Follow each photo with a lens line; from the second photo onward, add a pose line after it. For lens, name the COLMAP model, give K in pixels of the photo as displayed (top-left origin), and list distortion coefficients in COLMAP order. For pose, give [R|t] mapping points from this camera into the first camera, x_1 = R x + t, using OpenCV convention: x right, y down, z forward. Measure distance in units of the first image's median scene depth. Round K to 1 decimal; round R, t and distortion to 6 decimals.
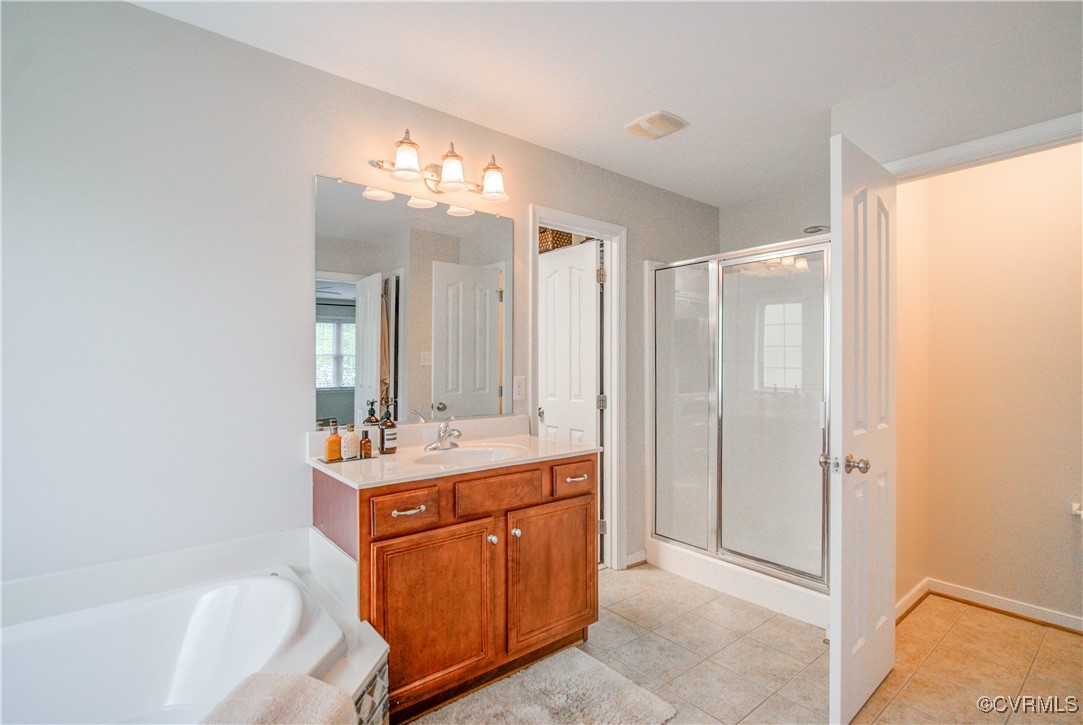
lens RADIAL K [[512.7, 0, 548.3], [0, 512.7, 367.7], [0, 0, 1]] dist [-0.000831, -0.000511]
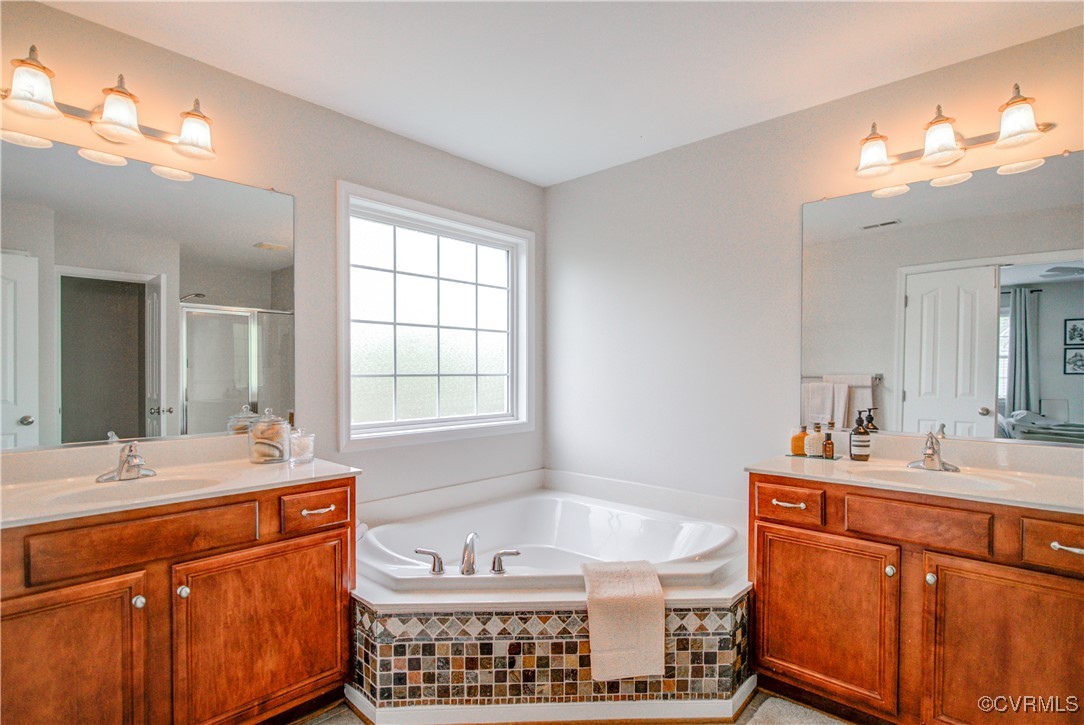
lens RADIAL K [[513.2, 0, 548.8], [0, 513.2, 367.7], [0, 0, 1]] dist [-0.000831, -0.000511]
pose [[0.136894, -0.013041, -0.990500, 0.657586], [-0.000392, 0.999913, -0.013220, 0.002293], [0.990586, 0.002198, 0.136877, 0.298817]]
